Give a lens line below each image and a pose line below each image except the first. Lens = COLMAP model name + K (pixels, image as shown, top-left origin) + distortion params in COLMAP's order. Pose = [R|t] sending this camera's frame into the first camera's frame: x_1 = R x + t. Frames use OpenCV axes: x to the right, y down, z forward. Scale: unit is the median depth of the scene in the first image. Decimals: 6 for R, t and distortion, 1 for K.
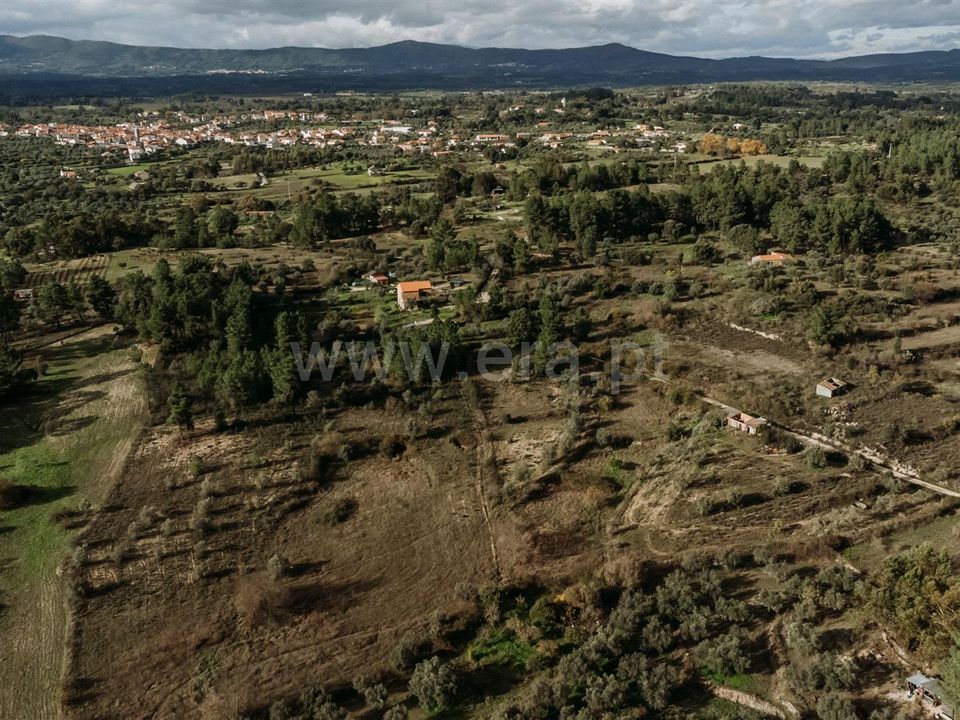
lens RADIAL K [[959.6, 0, 480.0], [0, 959.6, 360.0], [0, 0, 1]] dist [0.073605, -0.100468]
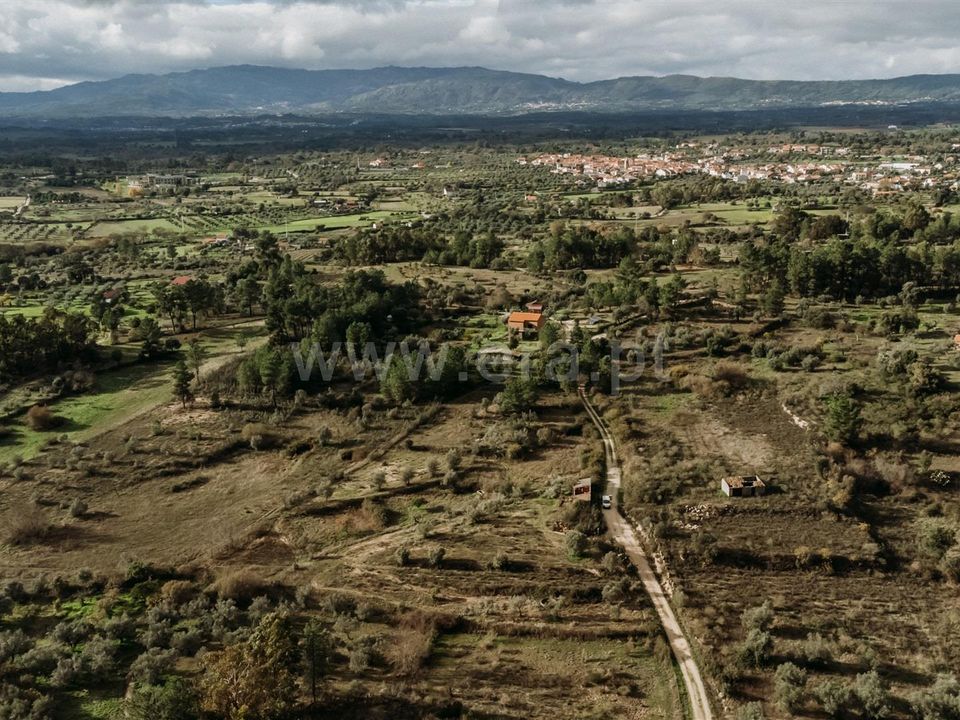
lens RADIAL K [[959.6, 0, 480.0], [0, 959.6, 360.0], [0, 0, 1]] dist [0.073605, -0.100468]
pose [[0.813749, 0.143994, -0.563098, 0.378987], [-0.161133, 0.986741, 0.019469, -0.035291], [0.558435, 0.074891, 0.826161, 0.104205]]
